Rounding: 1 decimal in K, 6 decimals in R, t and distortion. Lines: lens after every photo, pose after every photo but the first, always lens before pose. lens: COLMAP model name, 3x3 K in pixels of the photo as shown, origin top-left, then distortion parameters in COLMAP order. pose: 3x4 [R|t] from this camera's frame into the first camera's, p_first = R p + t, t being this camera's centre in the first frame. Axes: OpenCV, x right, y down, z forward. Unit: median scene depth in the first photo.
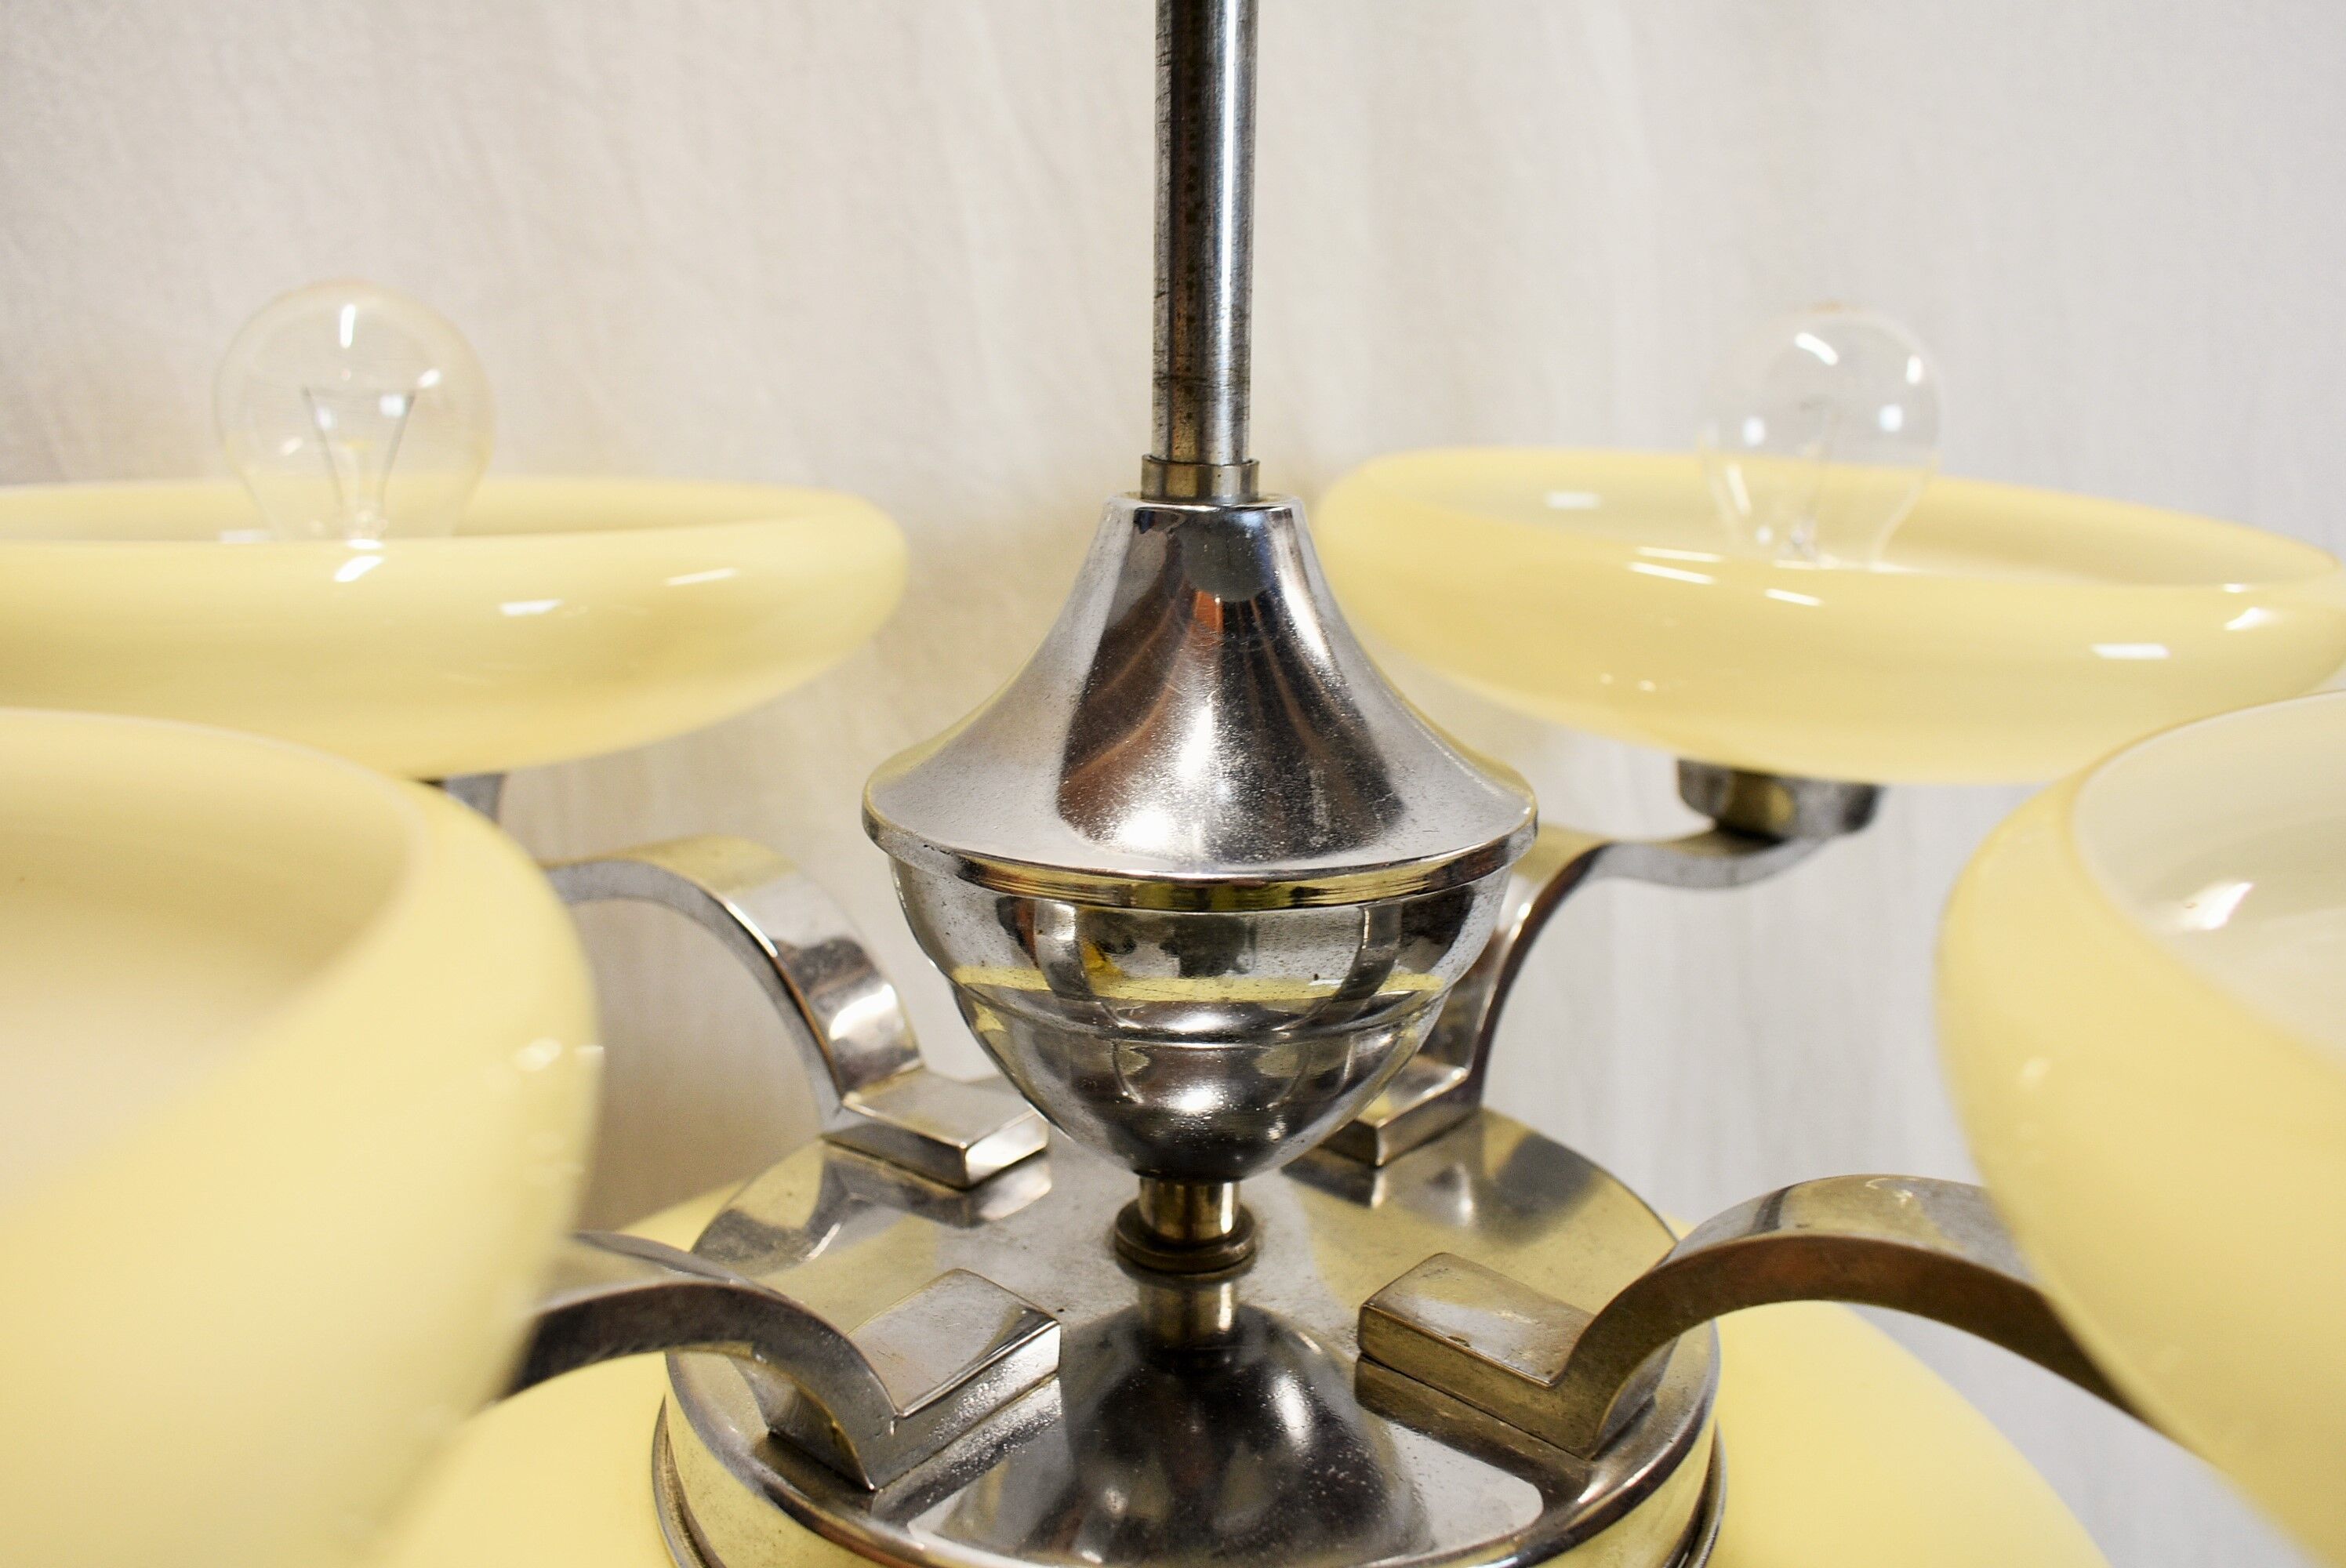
lens RADIAL K [[1840.2, 0, 1173.0], [0, 1840.2, 784.0], [0, 0, 1]] dist [-0.011385, 0.002866]
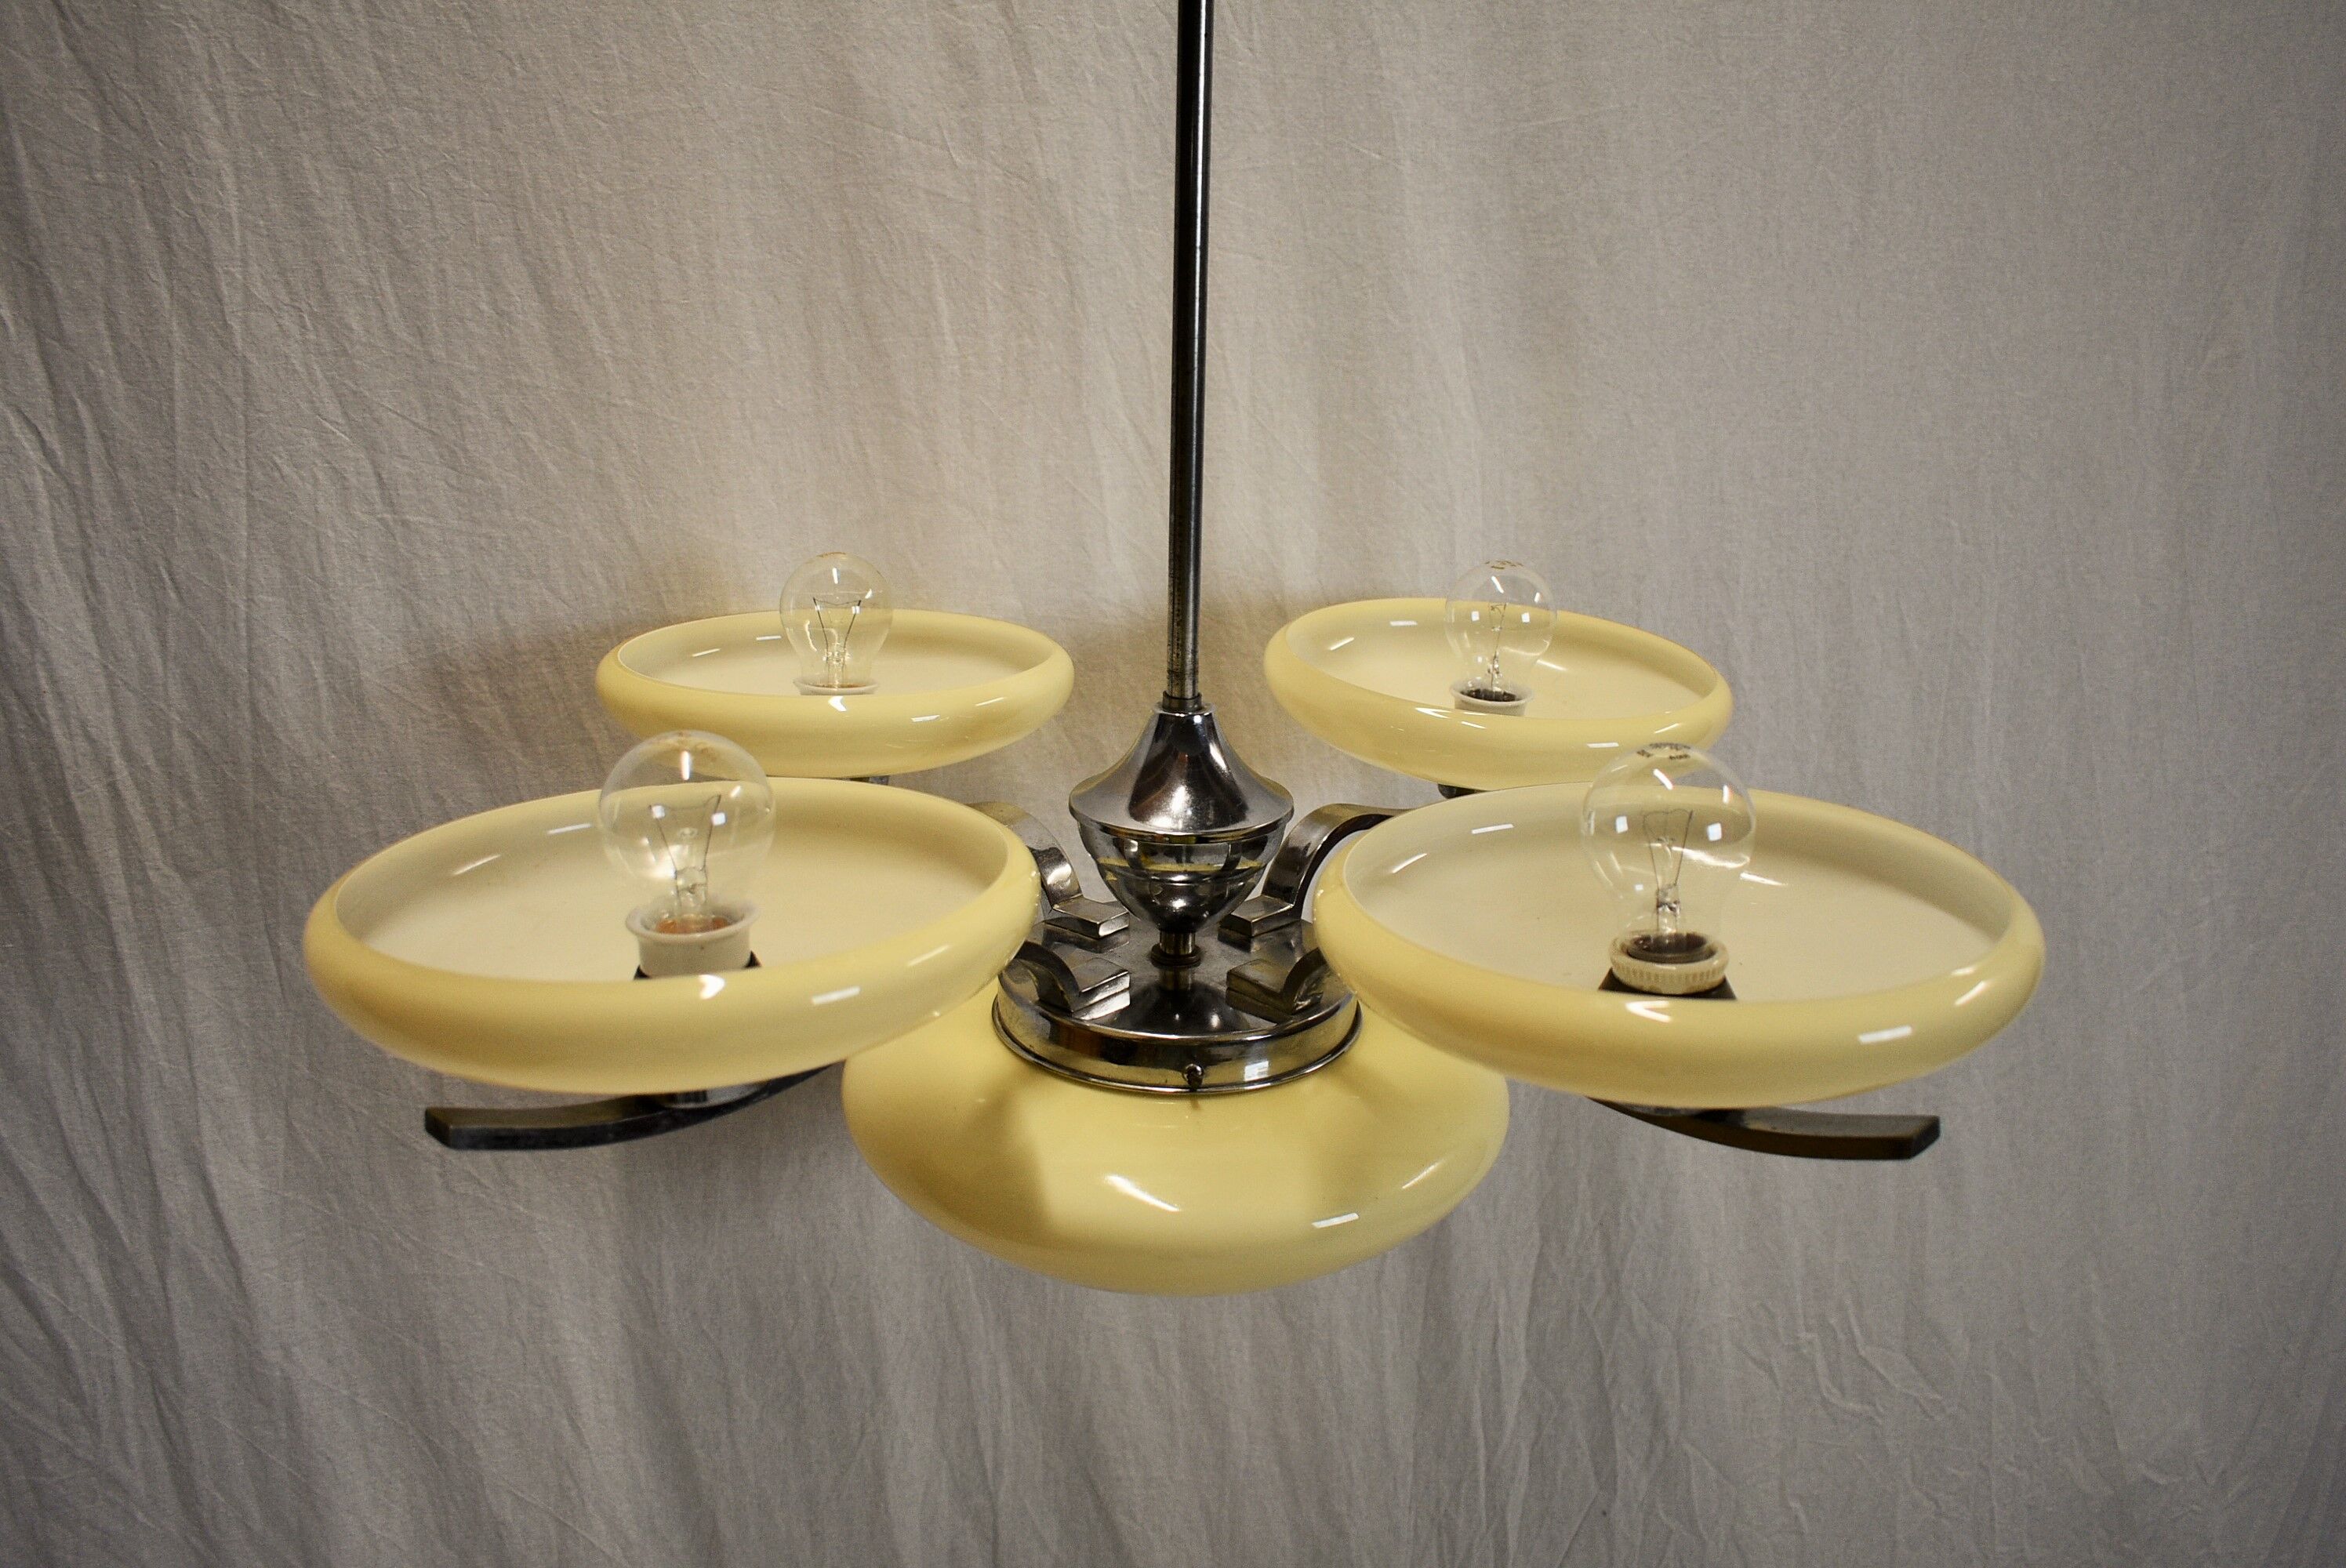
lens RADIAL K [[1840.2, 0, 1173.0], [0, 1840.2, 784.0], [0, 0, 1]] dist [-0.011385, 0.002866]
pose [[0.997822, 0.025345, -0.060902, 0.175233], [-0.021878, 0.998139, 0.056925, -0.186496], [0.062232, -0.055469, 0.996519, -1.896018]]
